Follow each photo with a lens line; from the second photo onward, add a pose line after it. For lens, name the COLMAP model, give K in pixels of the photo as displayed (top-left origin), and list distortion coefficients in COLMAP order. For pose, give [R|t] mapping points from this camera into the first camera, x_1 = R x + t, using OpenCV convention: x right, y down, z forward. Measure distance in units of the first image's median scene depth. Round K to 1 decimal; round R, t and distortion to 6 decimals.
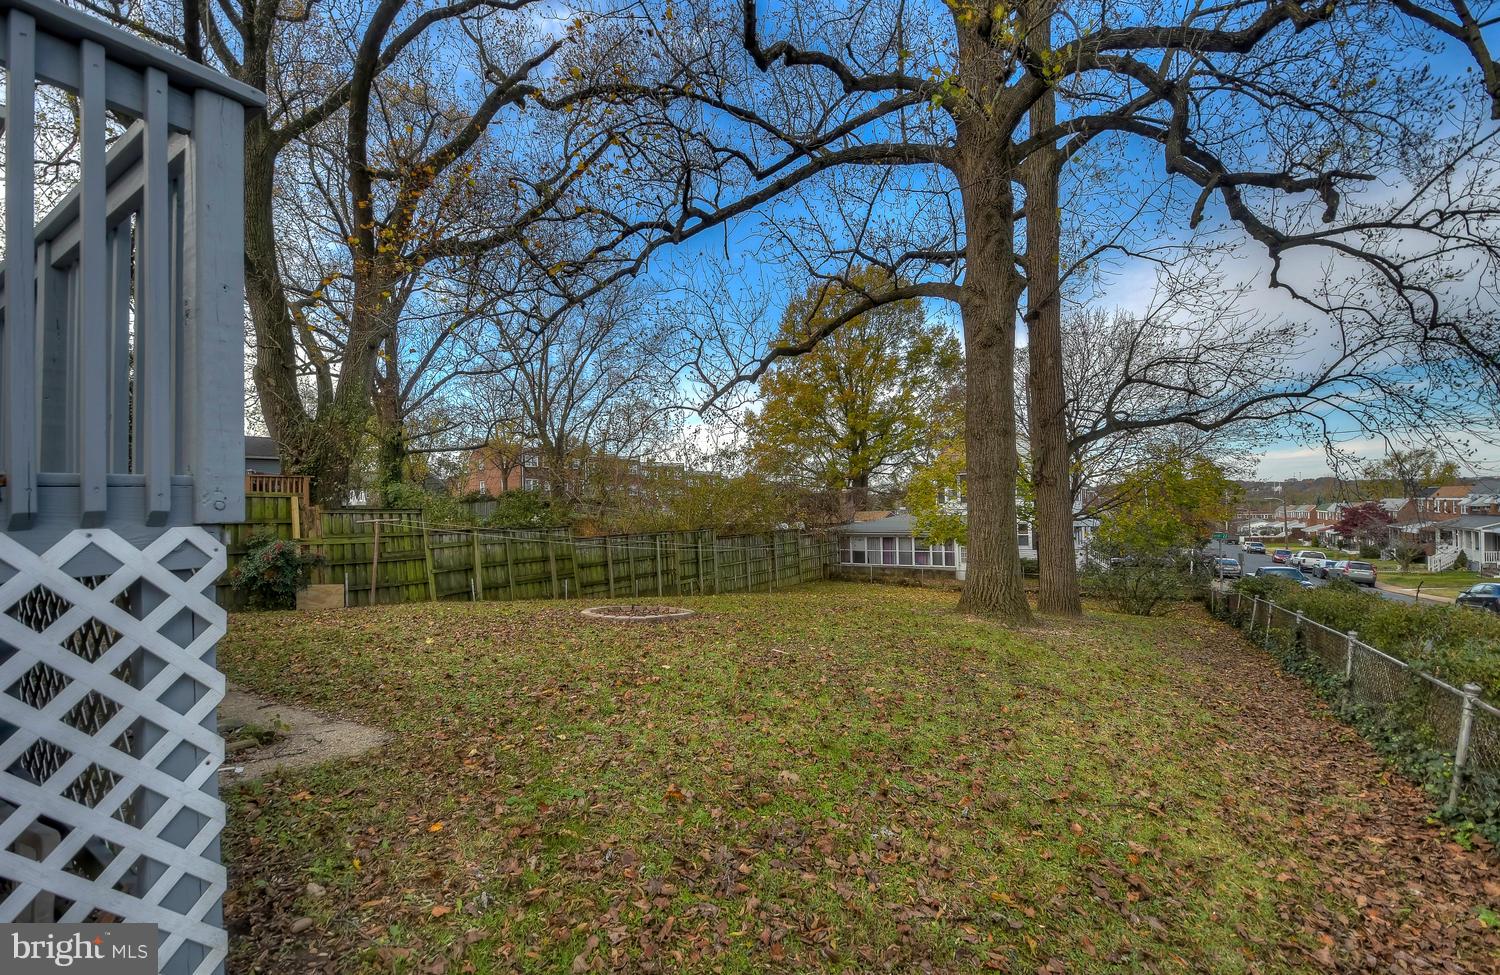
lens RADIAL K [[646.6, 0, 737.5], [0, 646.6, 500.1], [0, 0, 1]] dist [0.042390, -0.026370]
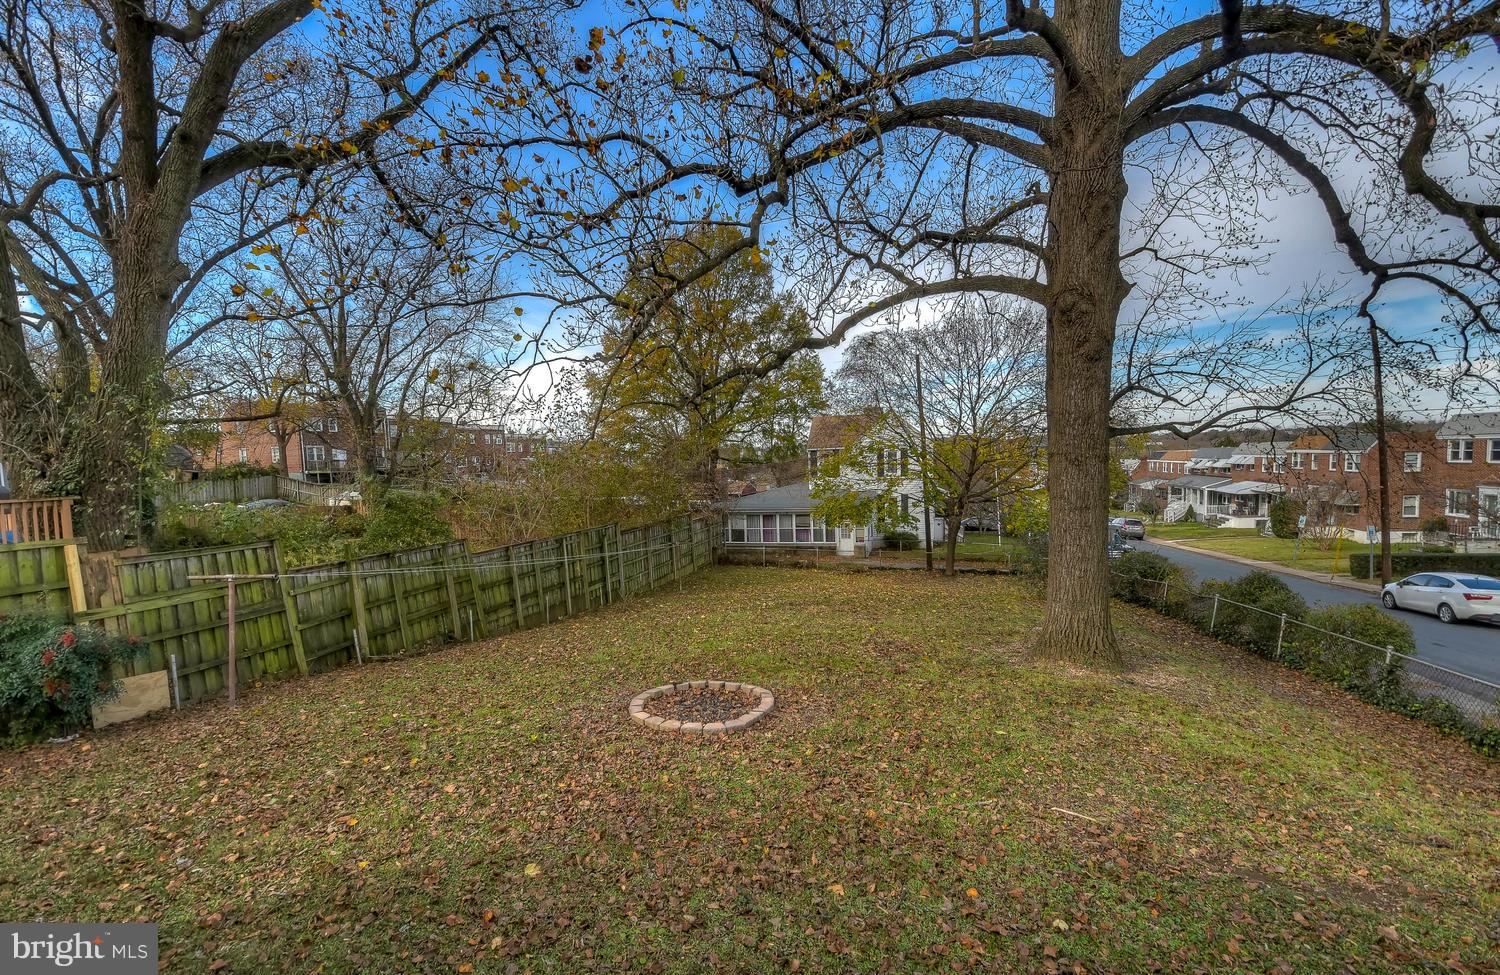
lens RADIAL K [[646.6, 0, 737.5], [0, 646.6, 500.1], [0, 0, 1]] dist [0.042390, -0.026370]
pose [[0.955306, -0.028494, 0.294241, -0.161304], [0.008026, 0.997477, 0.070537, -0.055136], [-0.295509, -0.065023, 0.953125, 0.141282]]
